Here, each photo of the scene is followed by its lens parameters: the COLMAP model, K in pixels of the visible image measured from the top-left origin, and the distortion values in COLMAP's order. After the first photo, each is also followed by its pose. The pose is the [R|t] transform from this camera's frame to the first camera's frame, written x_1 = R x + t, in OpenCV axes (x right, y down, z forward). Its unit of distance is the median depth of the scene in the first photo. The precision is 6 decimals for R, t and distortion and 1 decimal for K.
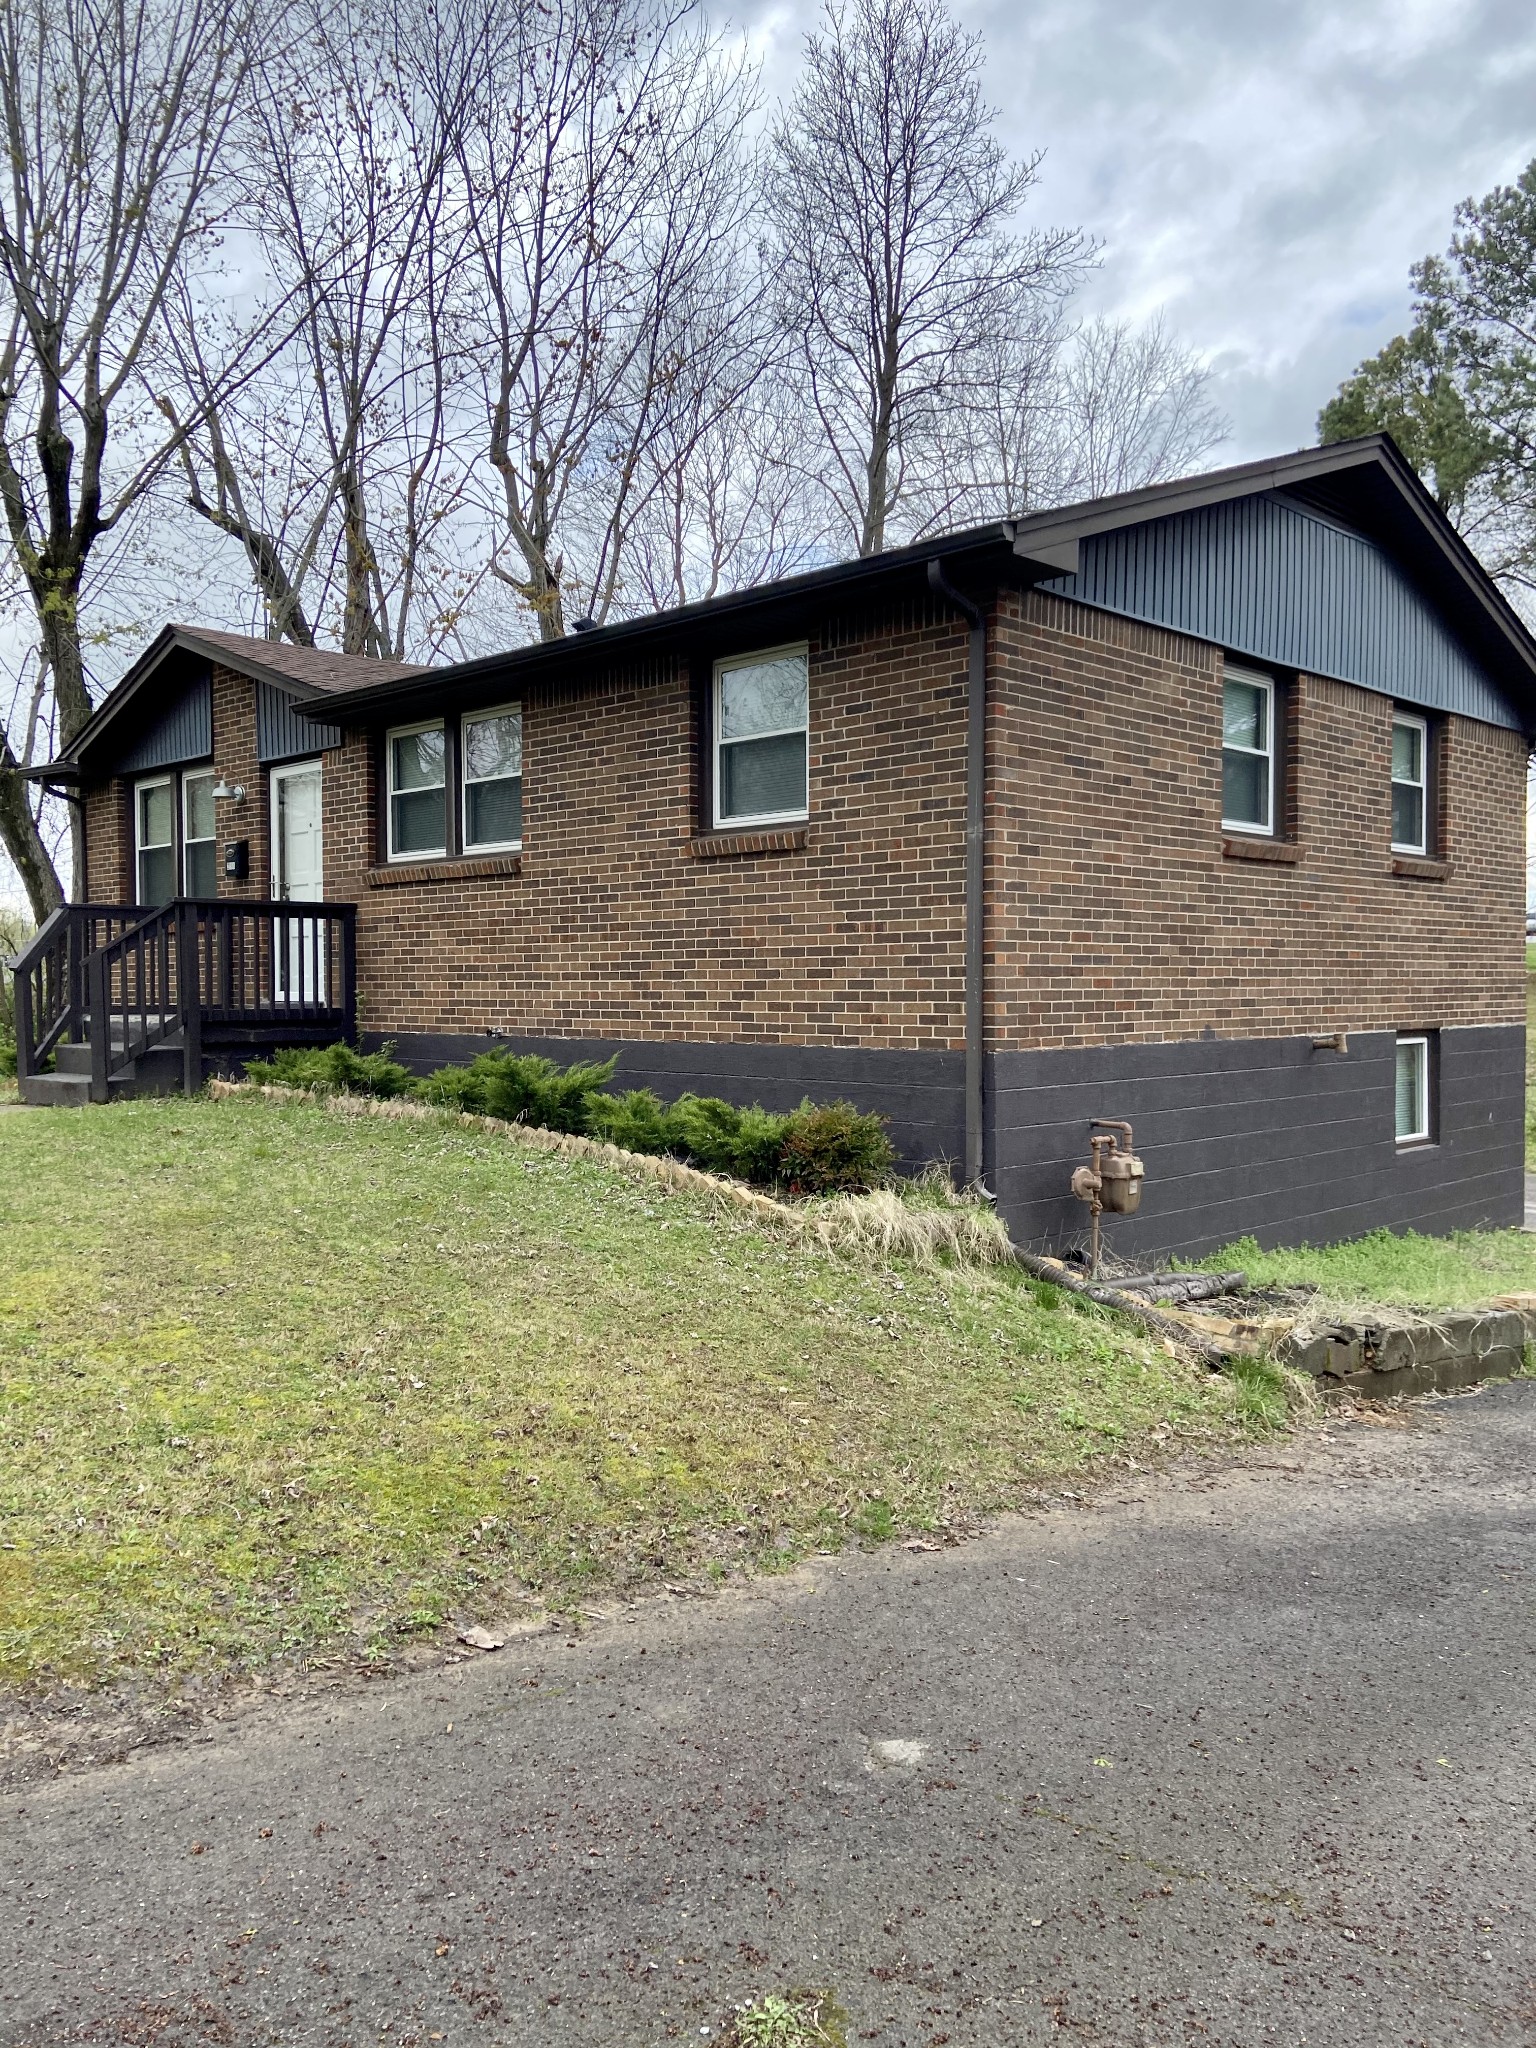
lens RADIAL K [[1542.1, 0, 768.0], [0, 1542.1, 1024.0], [0, 0, 1]] dist [0.113095, -0.132699]
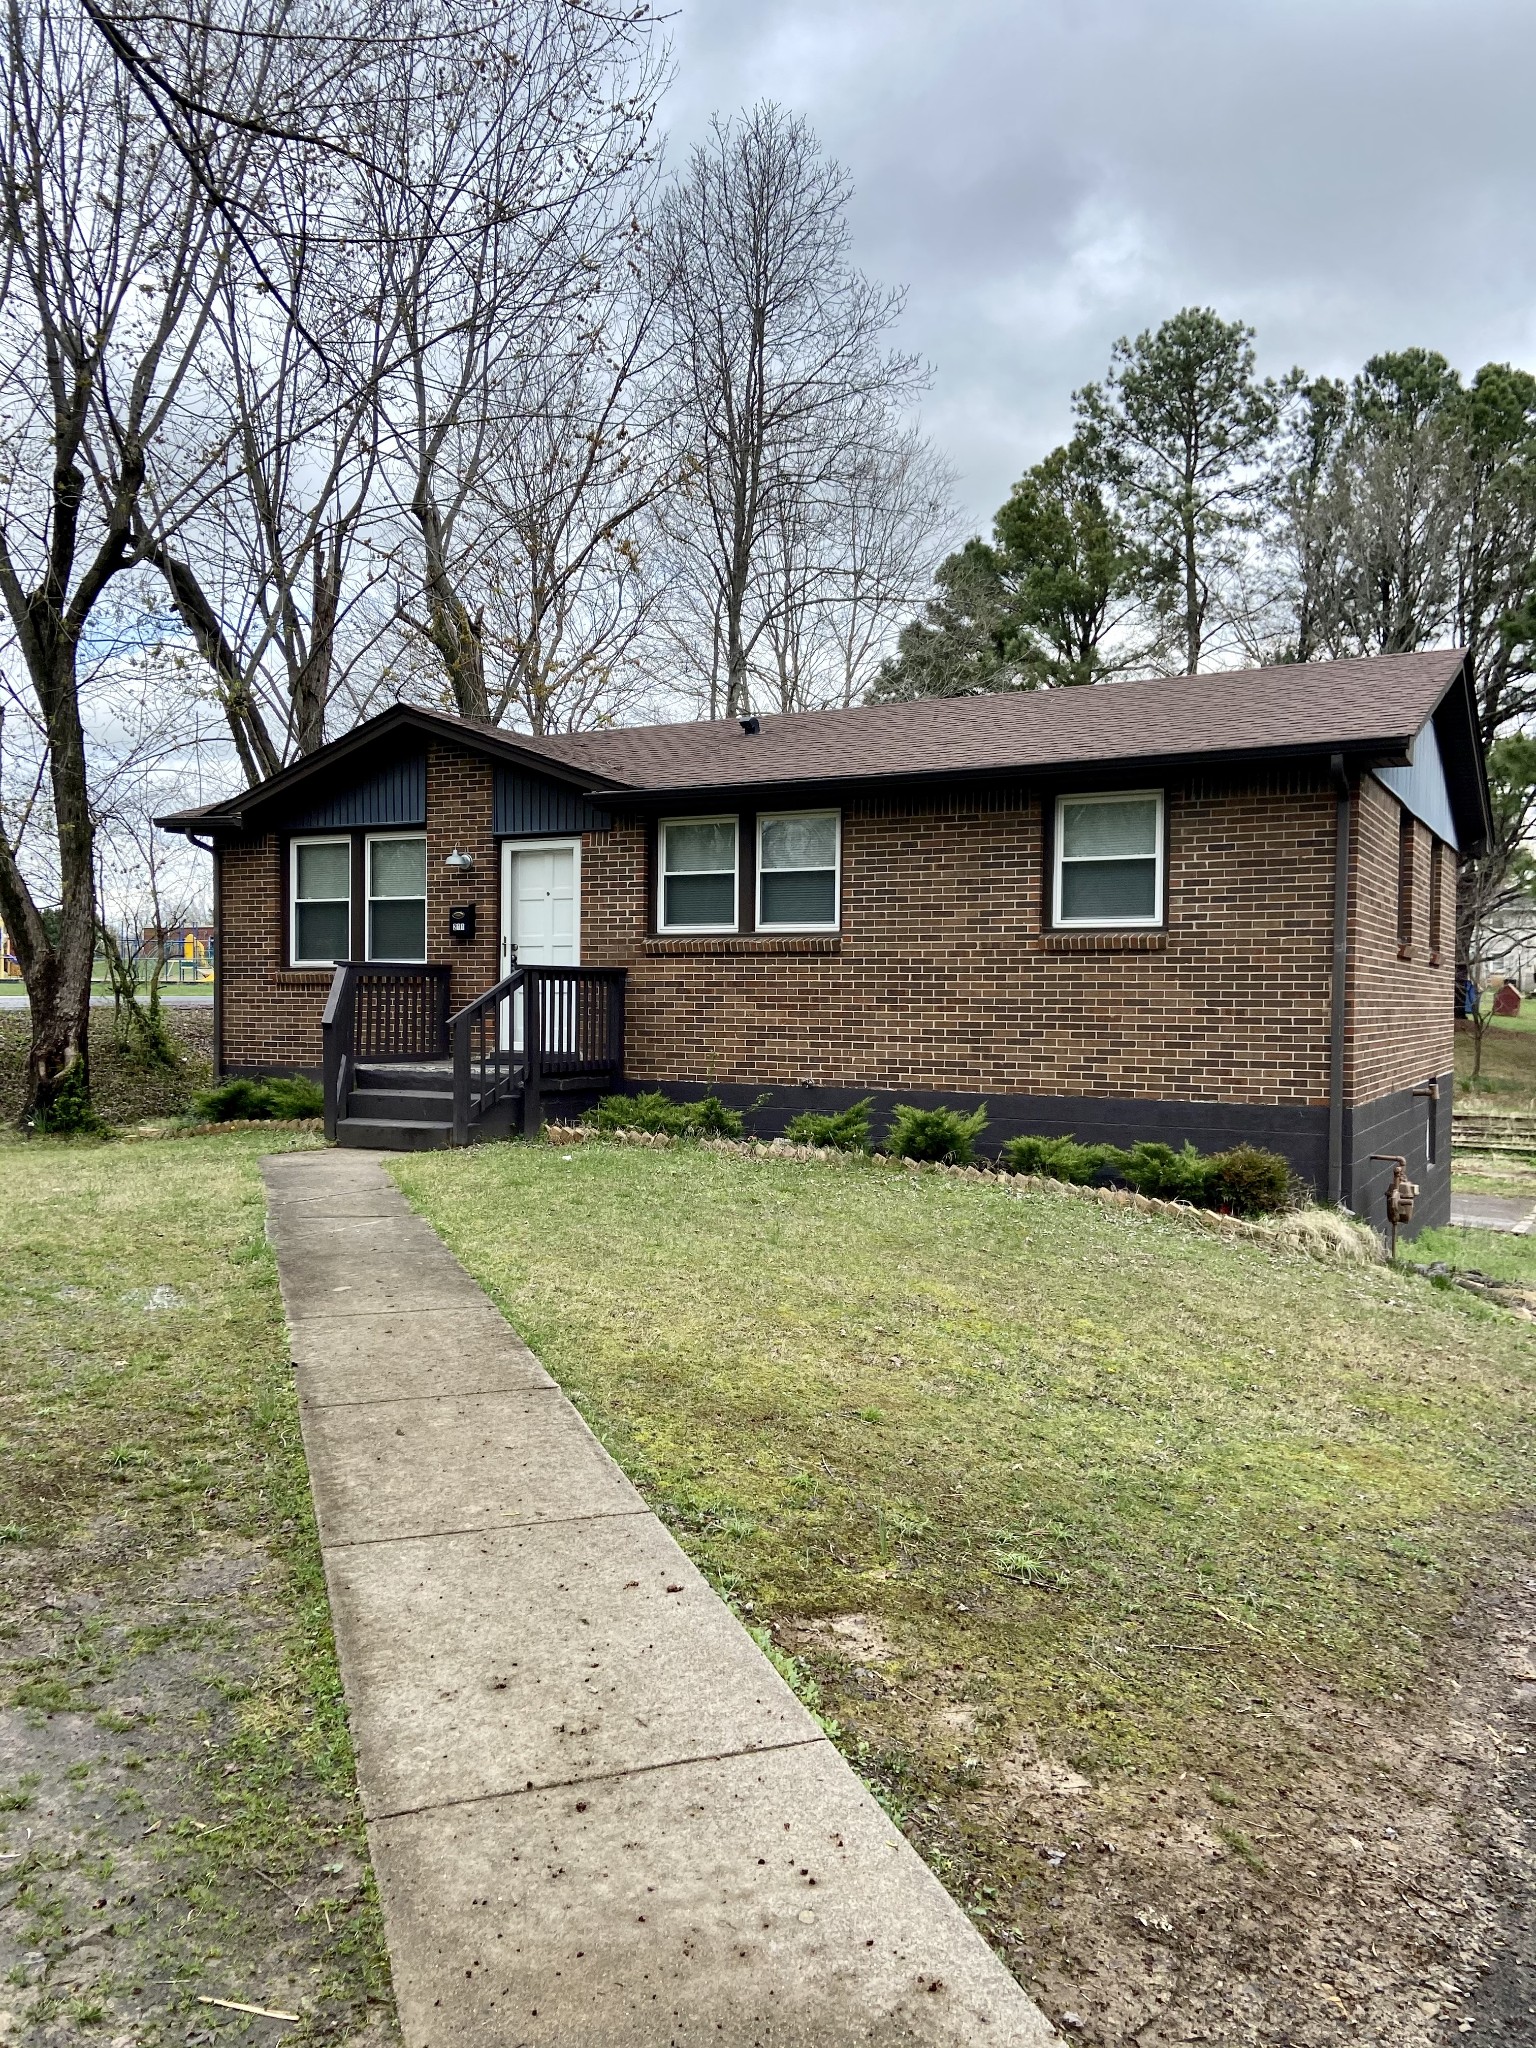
lens RADIAL K [[1542.1, 0, 768.0], [0, 1542.1, 1024.0], [0, 0, 1]] dist [0.113095, -0.132699]
pose [[0.960293, 0.007498, 0.278893, -0.521463], [-0.005531, 0.999954, -0.007839, -0.030007], [-0.278939, 0.005985, 0.960290, -0.131847]]
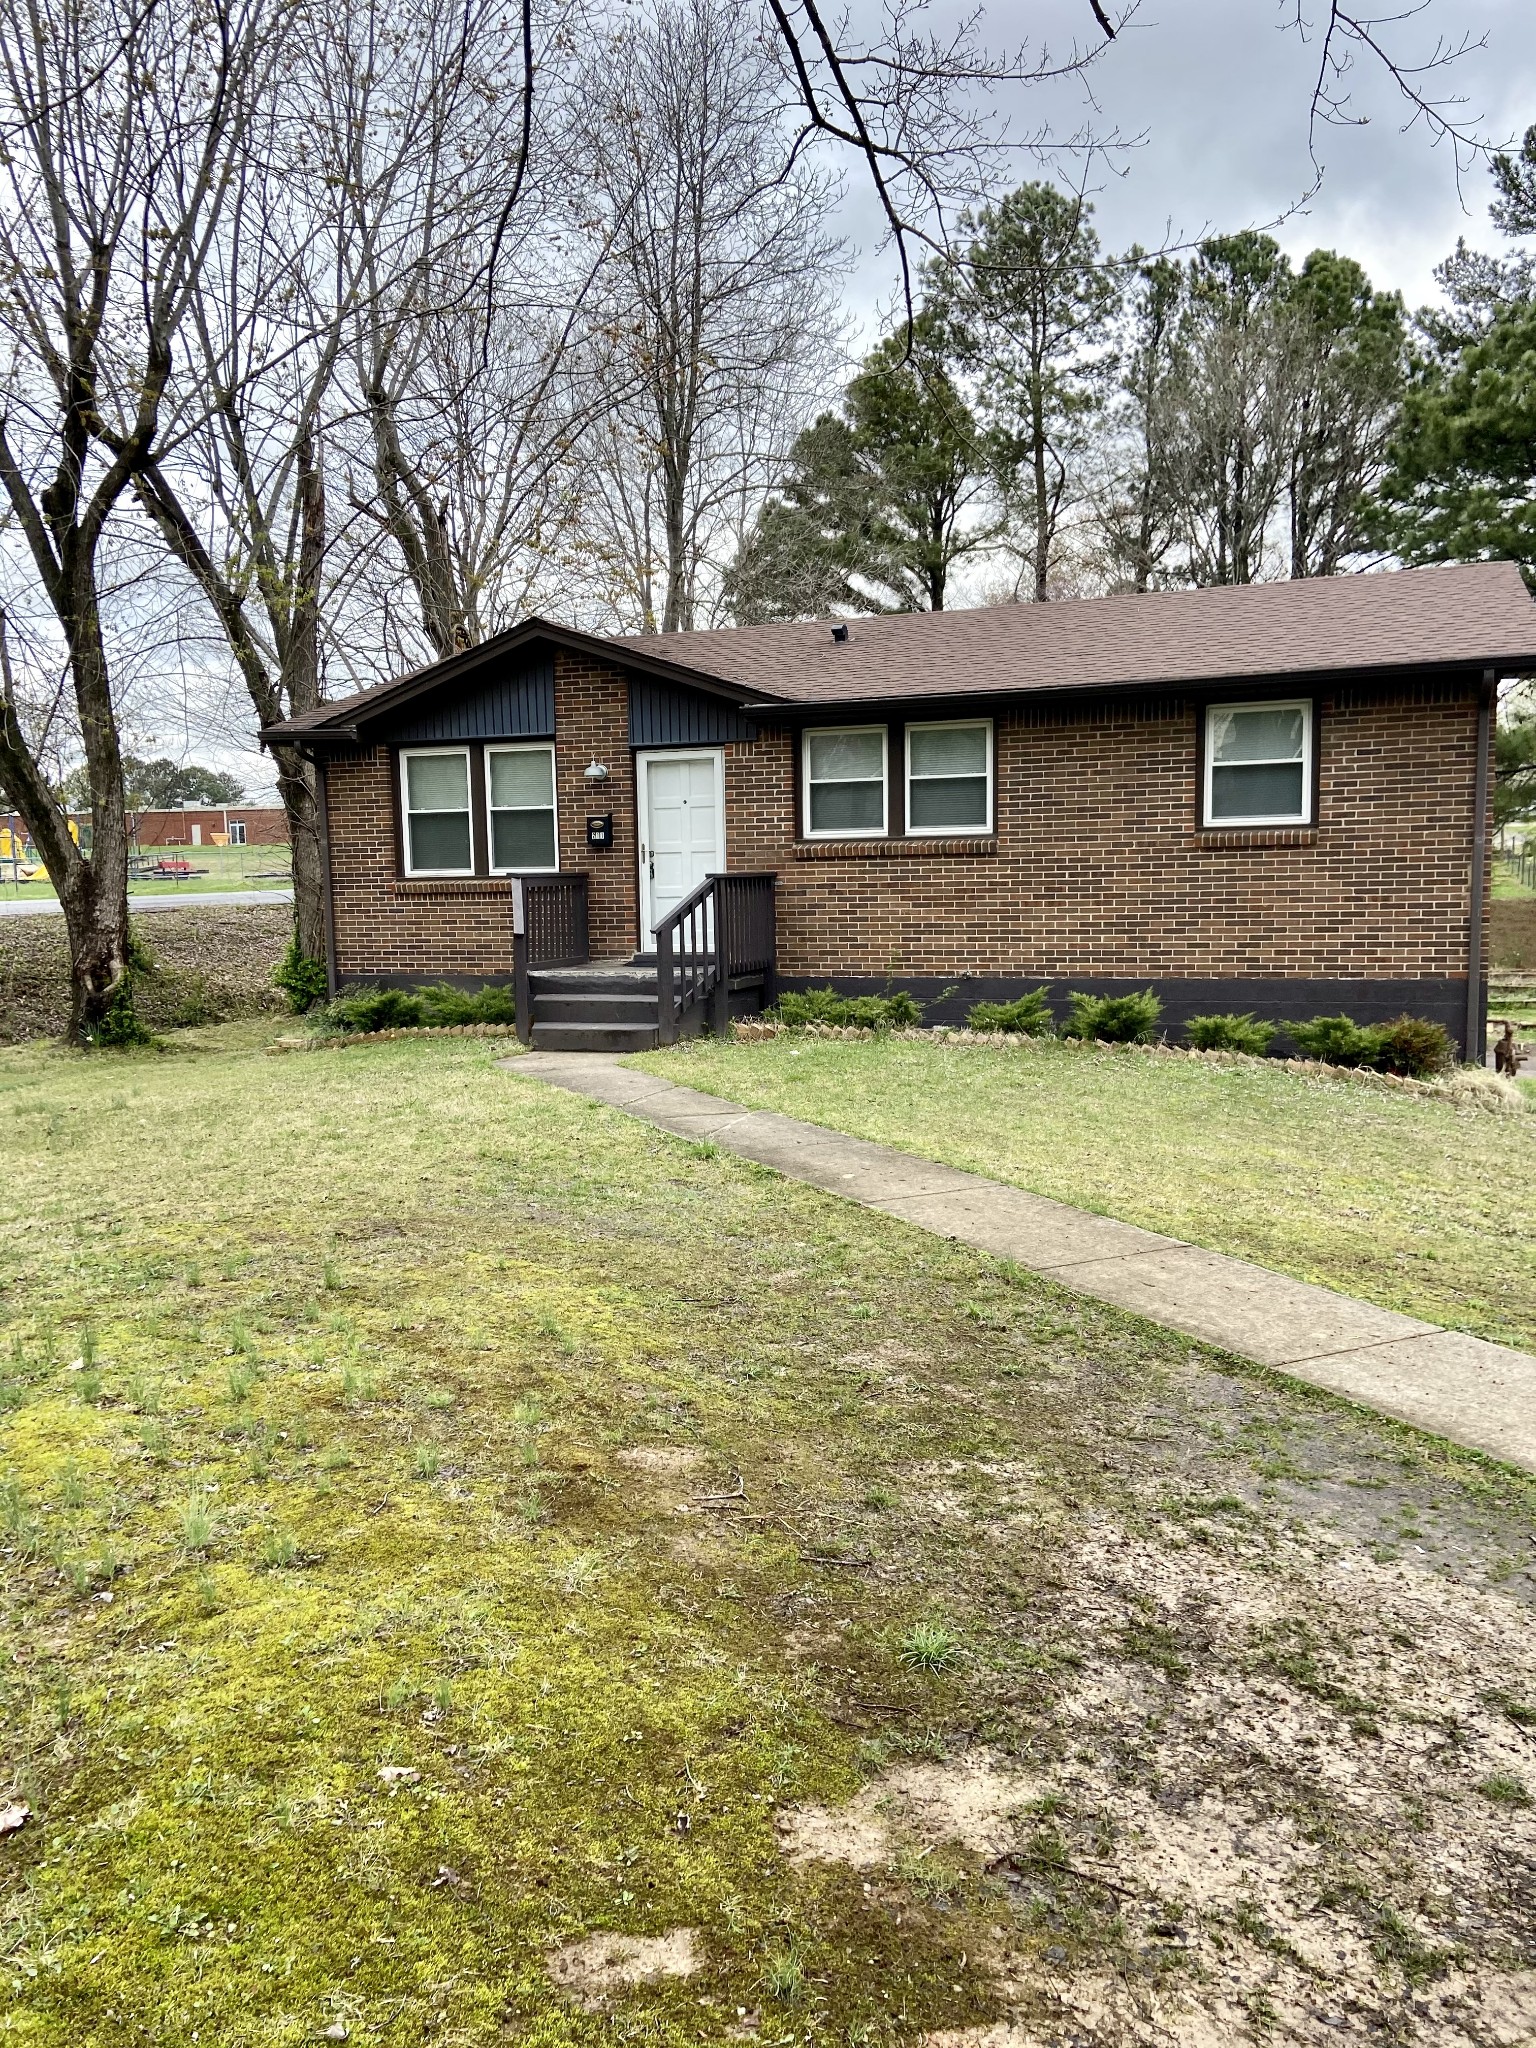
lens RADIAL K [[1542.1, 0, 768.0], [0, 1542.1, 1024.0], [0, 0, 1]] dist [0.113095, -0.132699]
pose [[0.911104, -0.053402, 0.408702, -0.835047], [0.025583, 0.996986, 0.073237, -0.051367], [-0.411381, -0.056271, 0.909725, -0.113374]]
